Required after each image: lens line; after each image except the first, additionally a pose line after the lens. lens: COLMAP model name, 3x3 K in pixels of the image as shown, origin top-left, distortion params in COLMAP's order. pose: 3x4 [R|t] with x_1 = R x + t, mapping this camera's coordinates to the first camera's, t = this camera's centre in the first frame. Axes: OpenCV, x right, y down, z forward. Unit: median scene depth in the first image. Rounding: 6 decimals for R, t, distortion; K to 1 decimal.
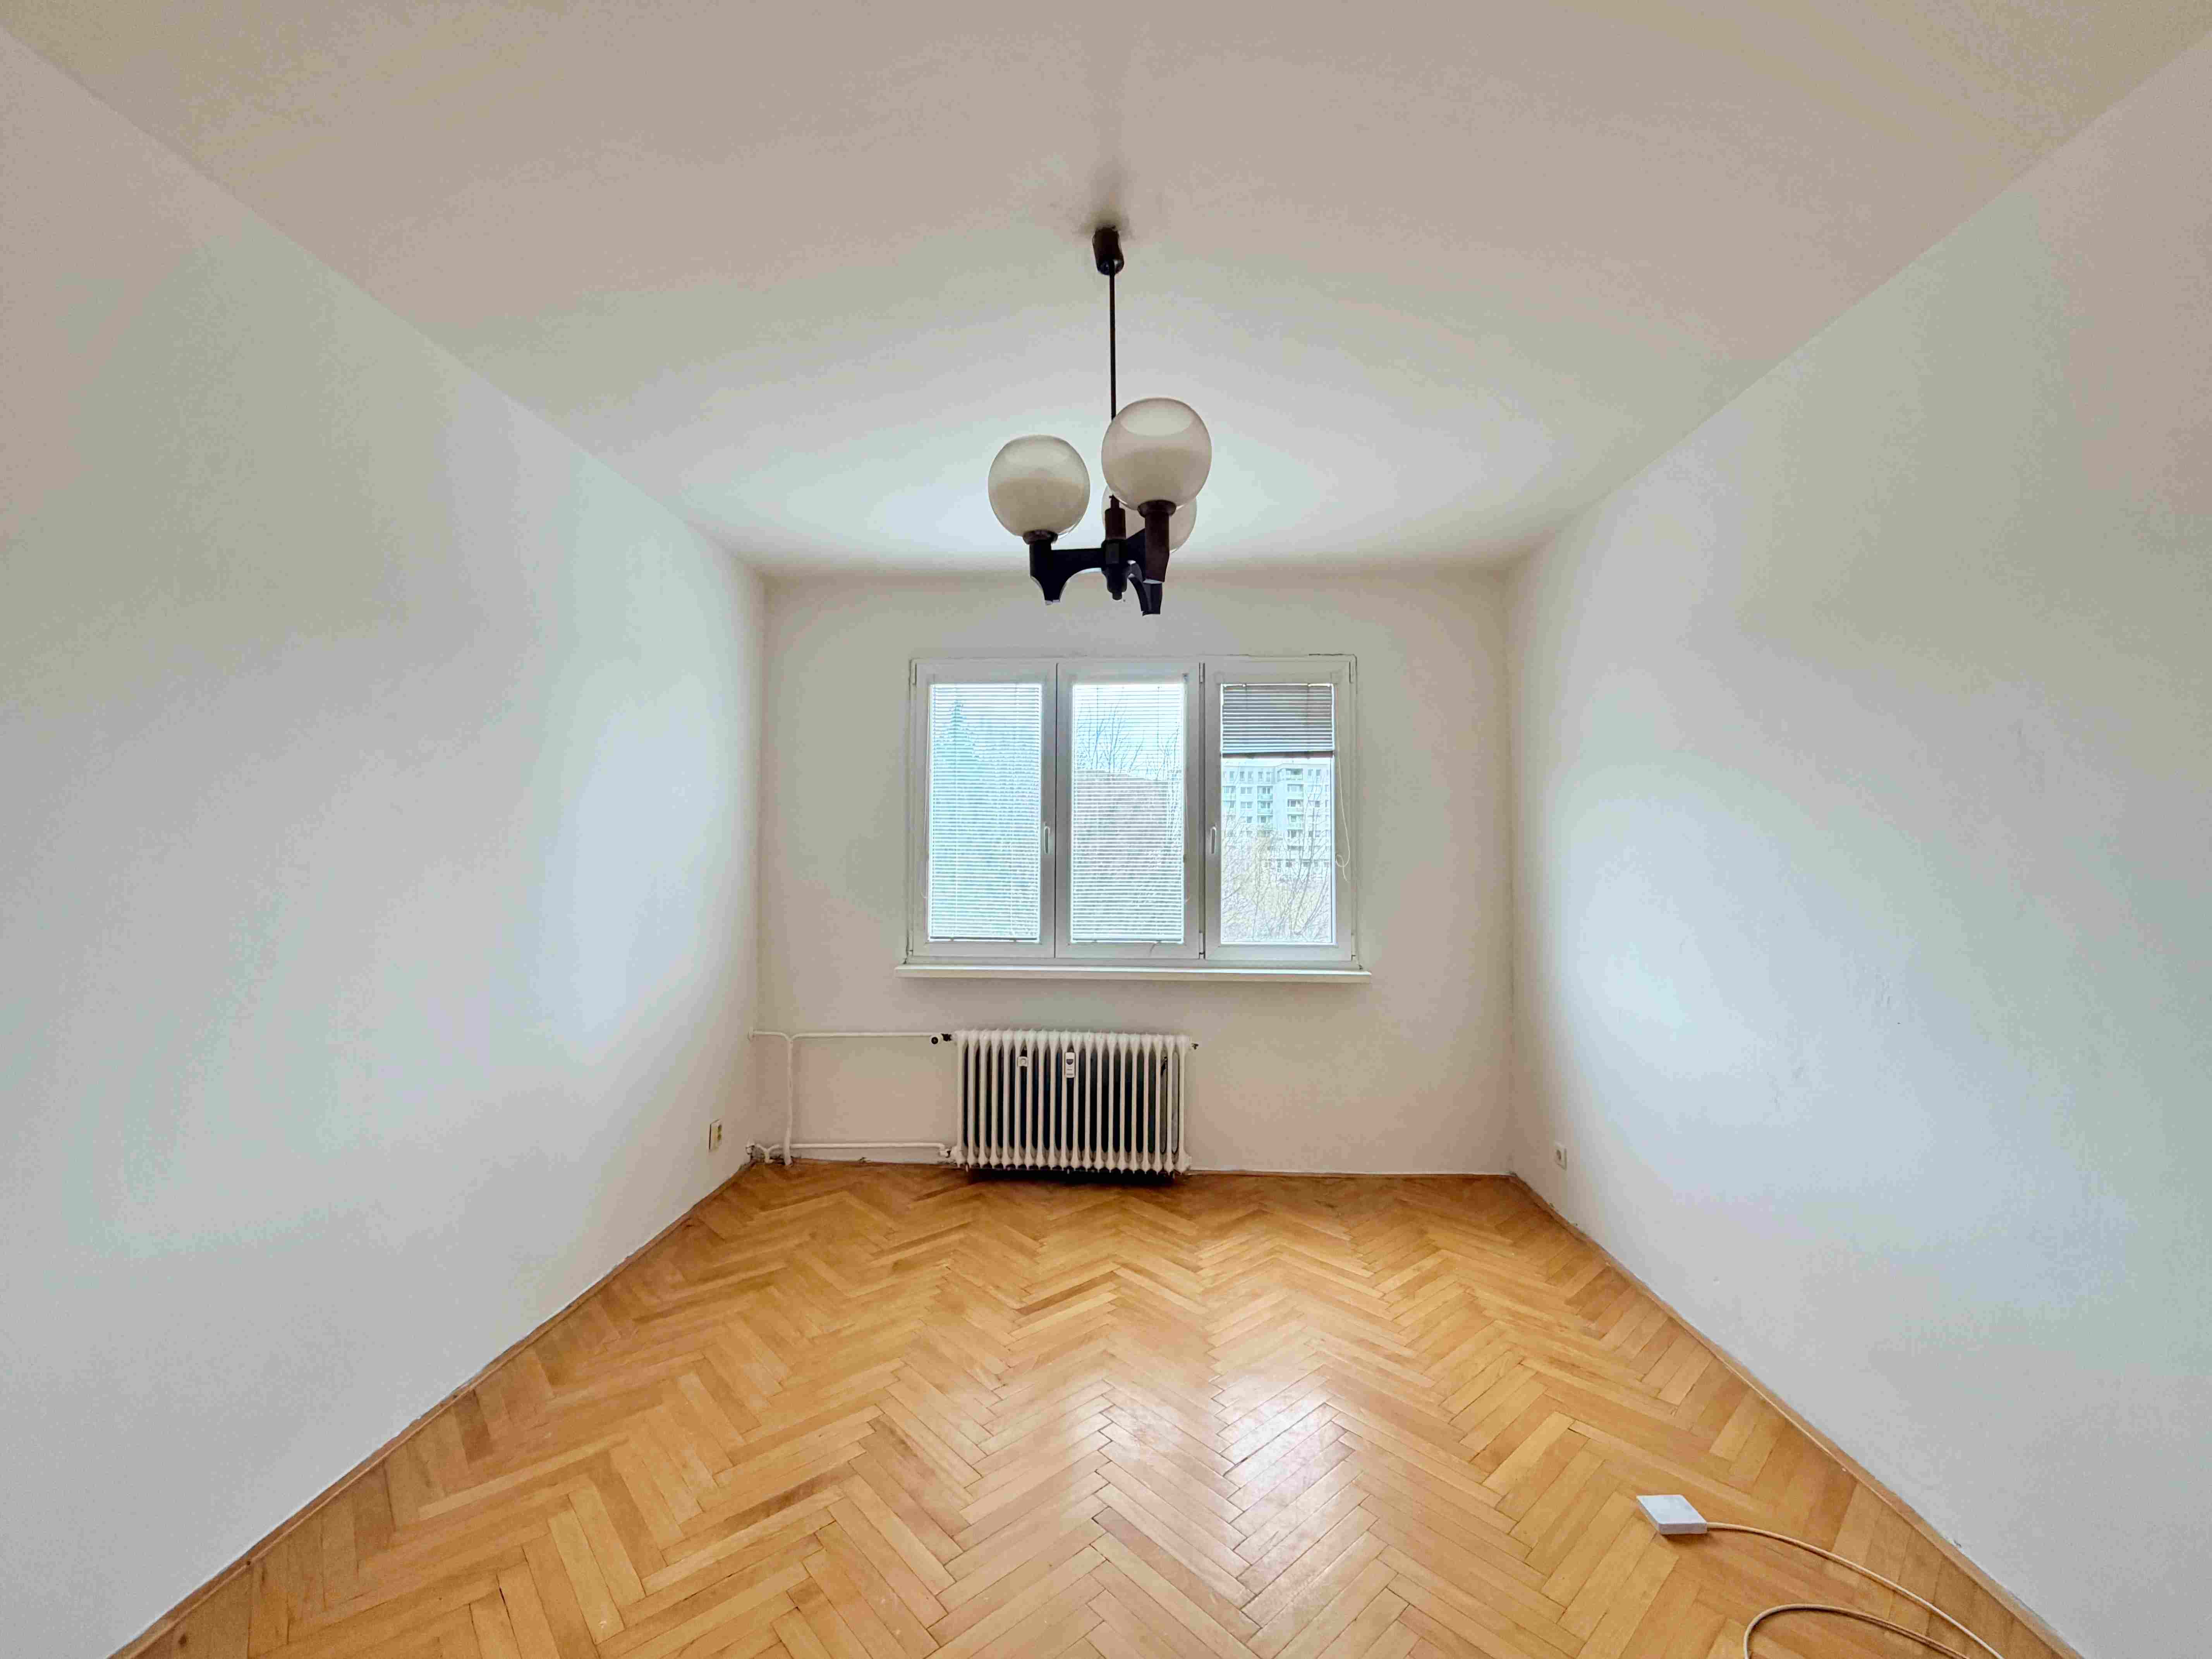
lens RADIAL K [[900.1, 0, 1099.7], [0, 900.1, 826.6], [0, 0, 1]] dist [-0.000398, 0.000129]
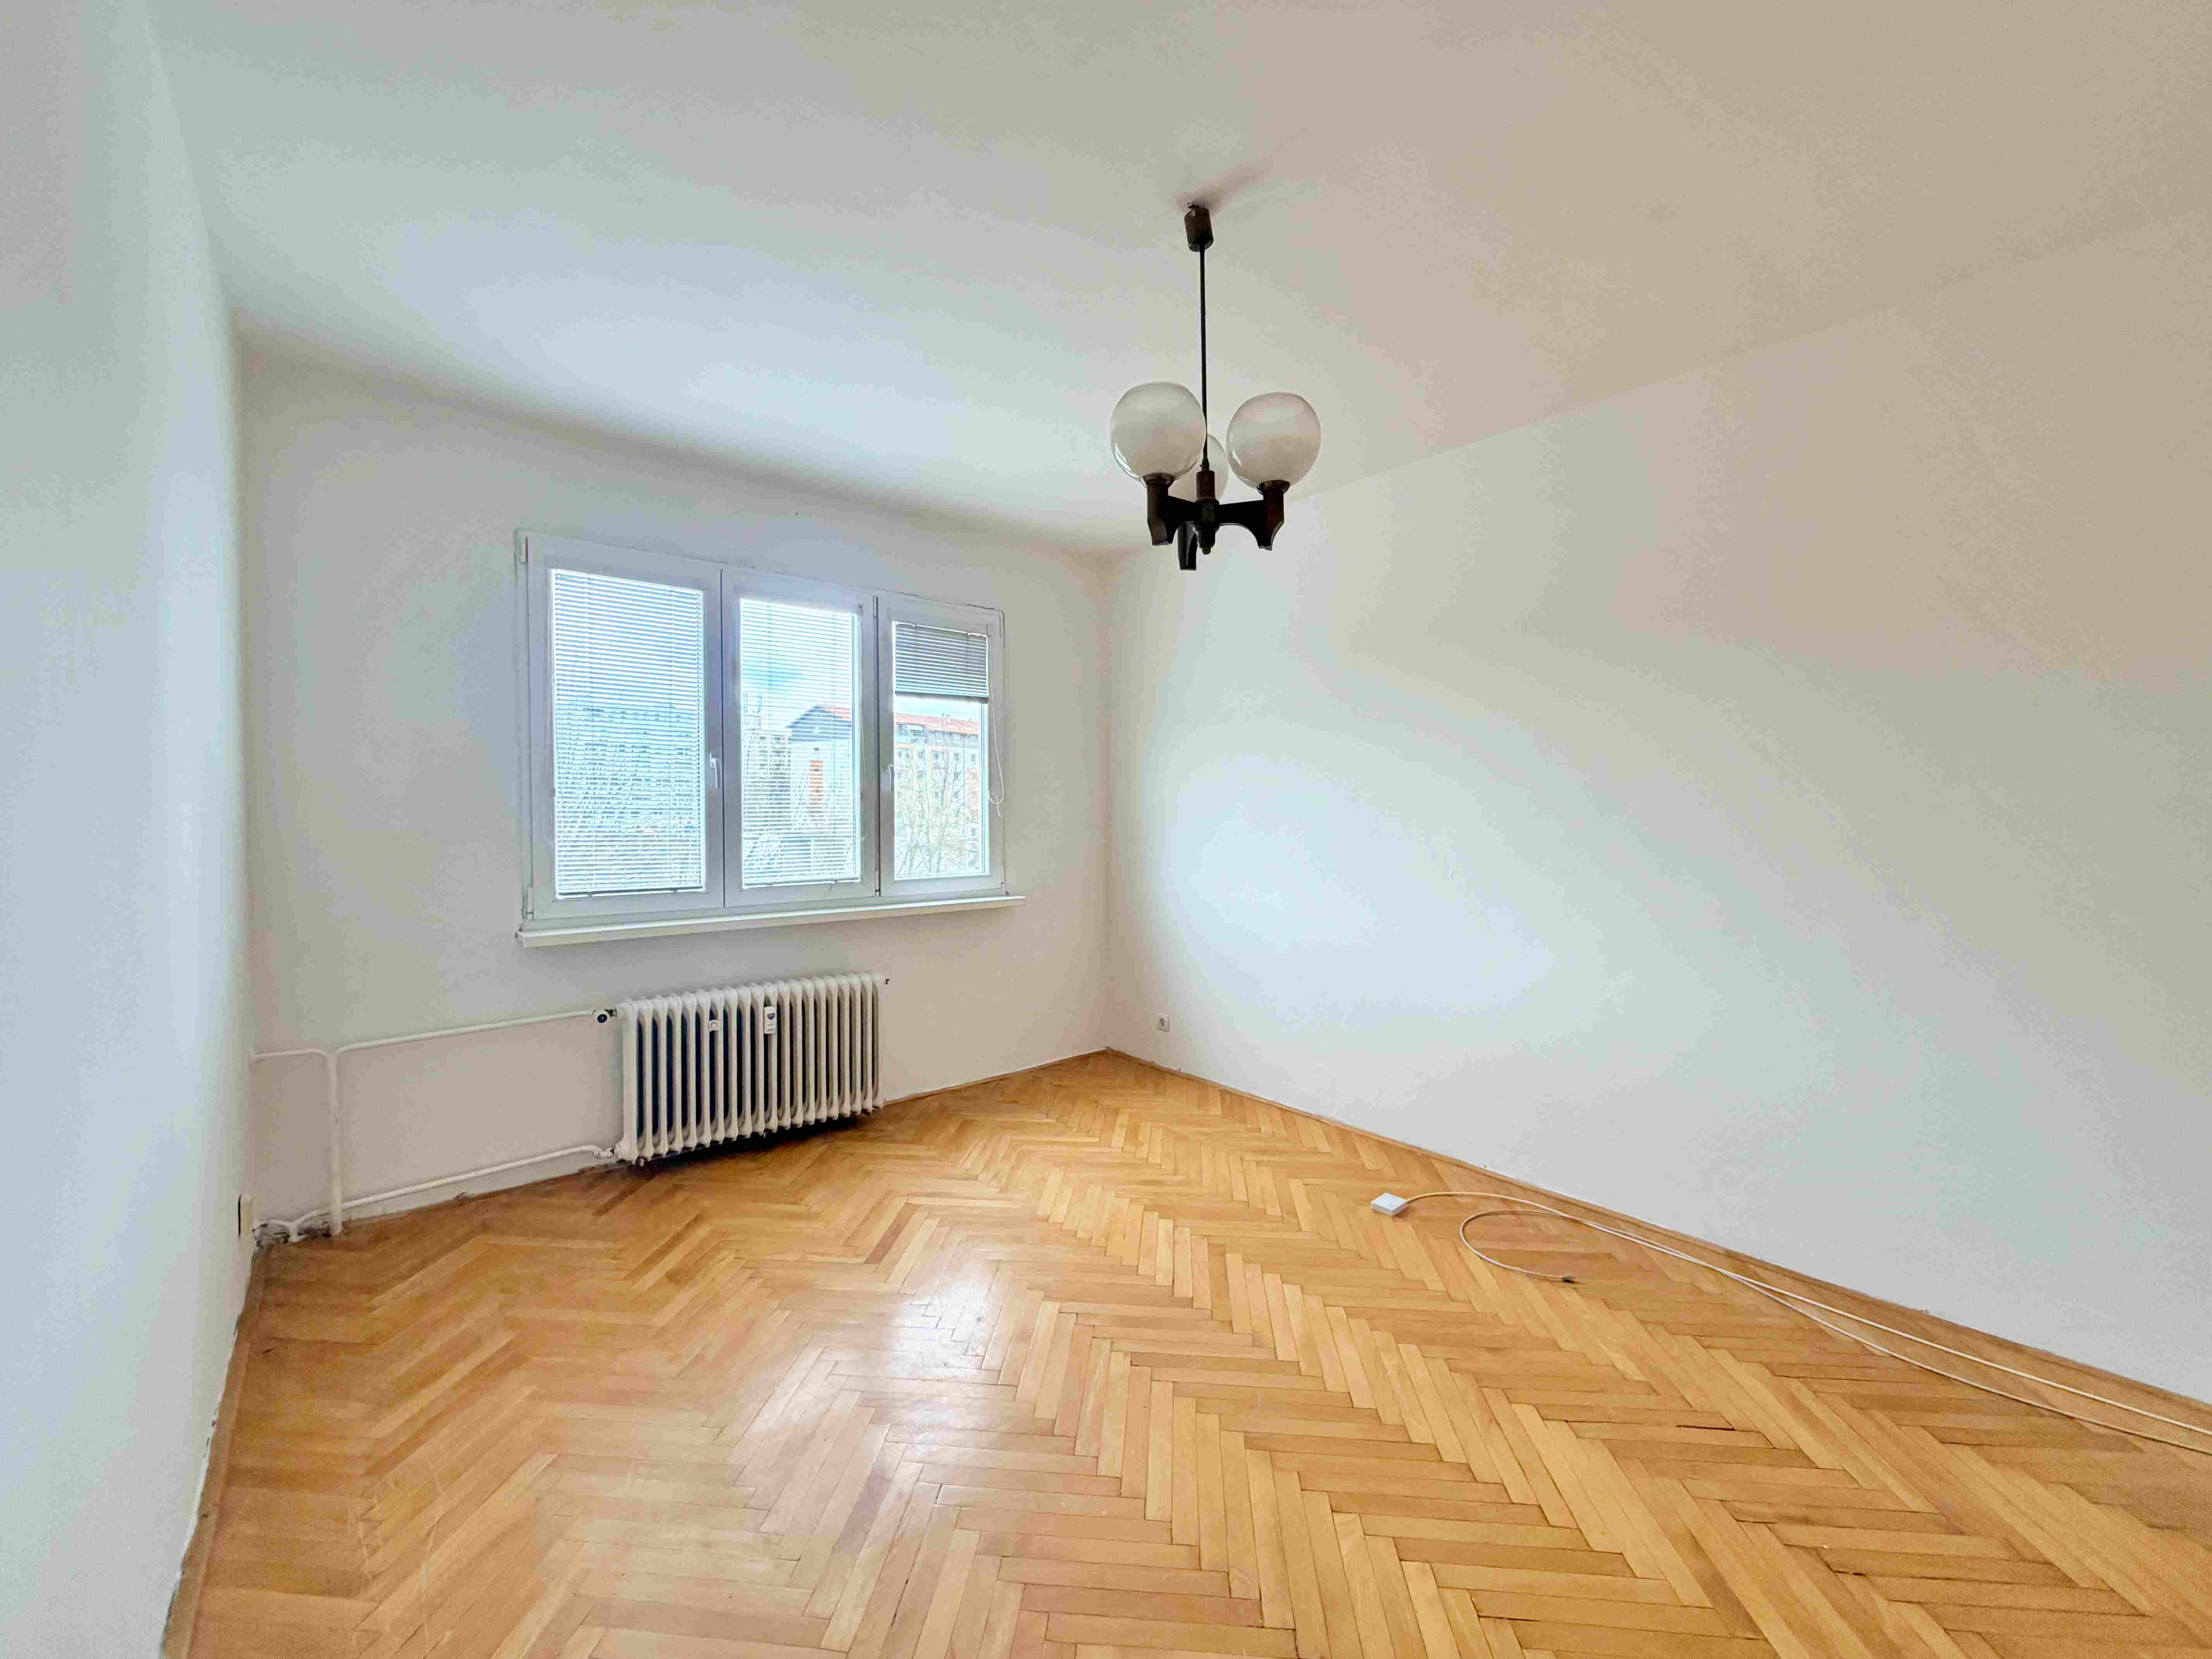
lens RADIAL K [[883.3, 0, 1106.0], [0, 883.3, 829.5], [0, 0, 1]] dist [0.001016, -0.000278]
pose [[0.730055, -0.020614, 0.683078, -0.388383], [-0.021611, 0.998349, 0.053226, 0.016064], [-0.683047, -0.053619, 0.728404, 0.120639]]
